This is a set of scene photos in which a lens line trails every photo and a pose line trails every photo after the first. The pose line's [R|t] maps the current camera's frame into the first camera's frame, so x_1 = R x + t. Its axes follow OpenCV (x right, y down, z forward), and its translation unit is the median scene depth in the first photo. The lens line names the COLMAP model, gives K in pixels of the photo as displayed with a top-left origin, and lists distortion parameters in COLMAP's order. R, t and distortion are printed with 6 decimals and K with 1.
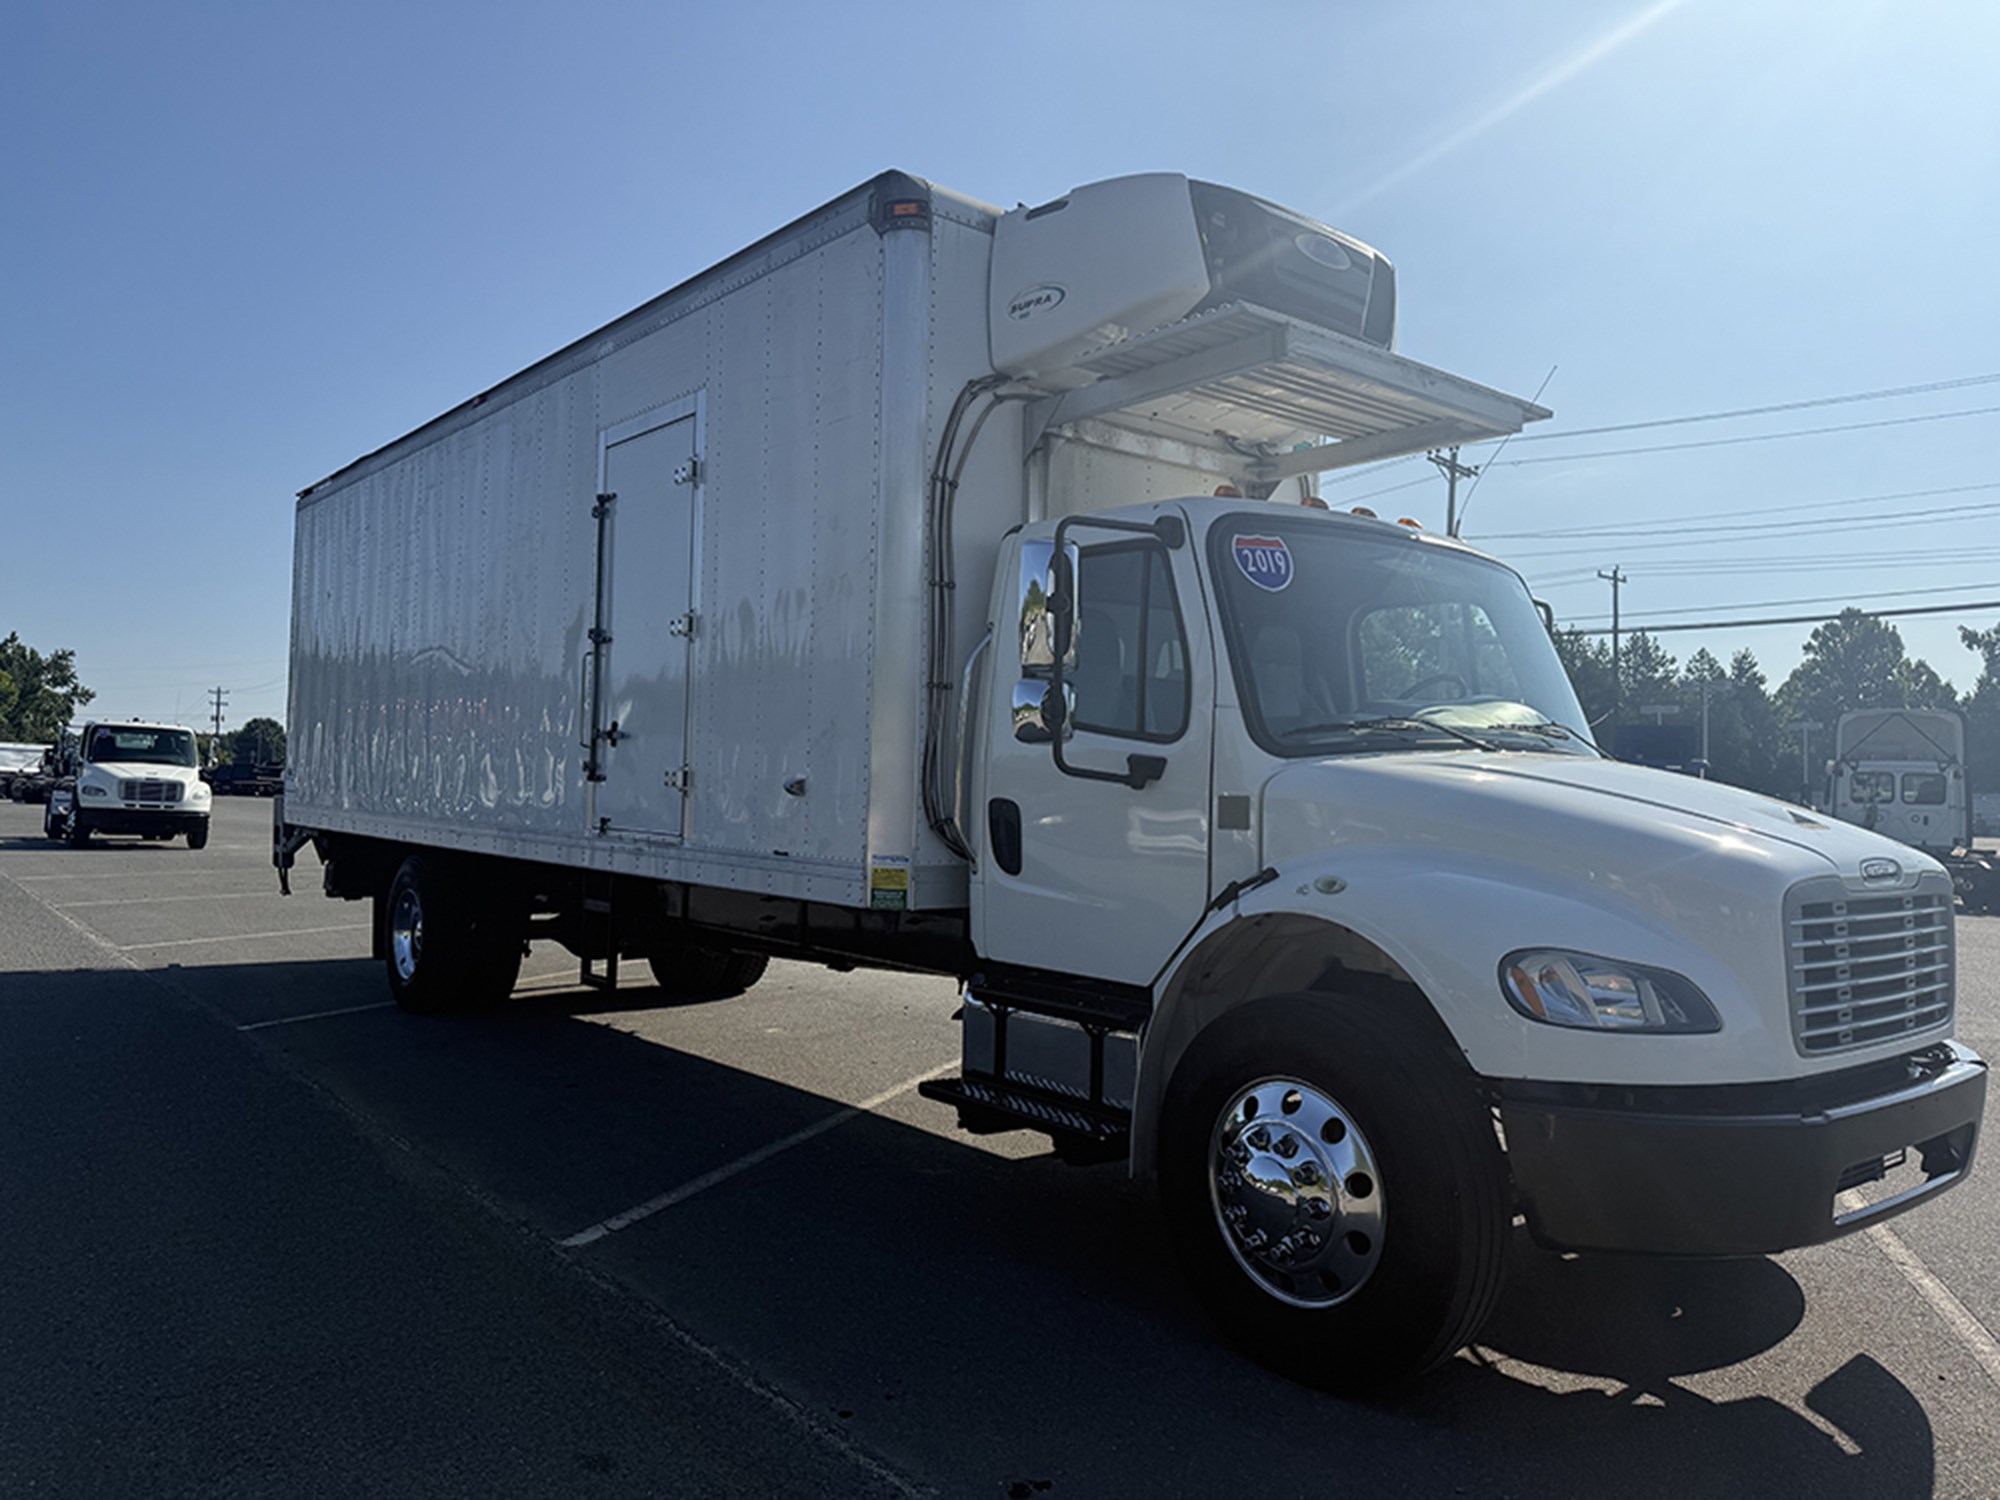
lens RADIAL K [[1405.2, 0, 1012.7], [0, 1405.2, 722.9], [0, 0, 1]] dist [0.057300, -0.000934]
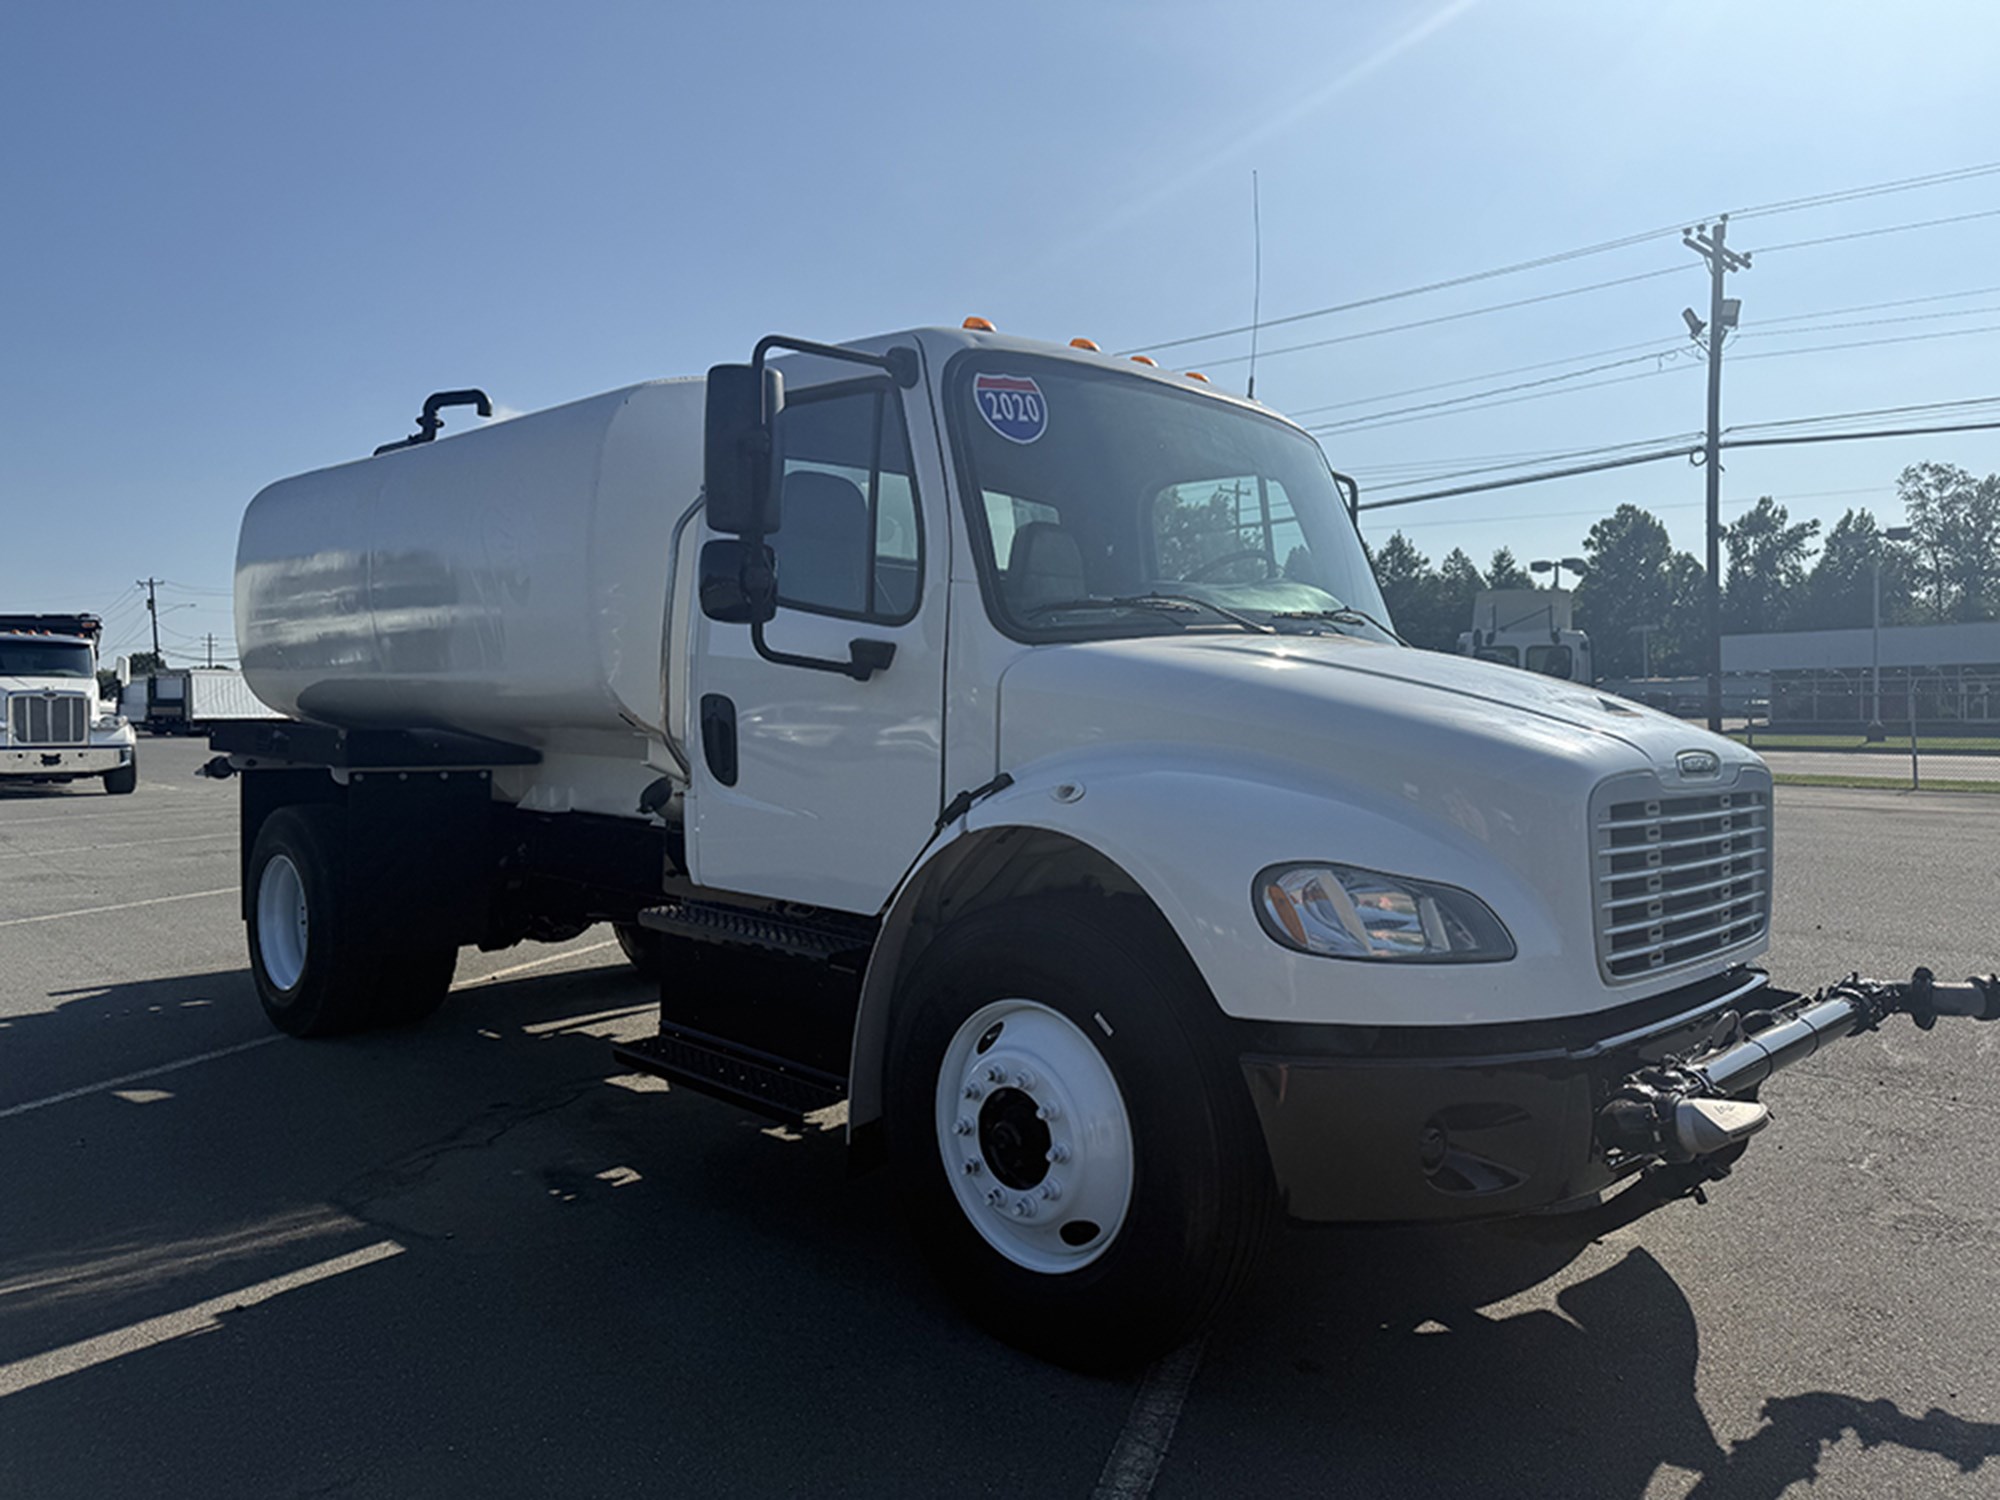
lens RADIAL K [[1414.3, 0, 1010.9], [0, 1414.3, 760.4], [0, 0, 1]] dist [0.108741, -0.002047]
pose [[0.993390, -0.007689, 0.114532, 0.090208], [-0.001793, 0.996593, 0.082454, 0.028069], [-0.114775, -0.082114, 0.989992, 0.177215]]
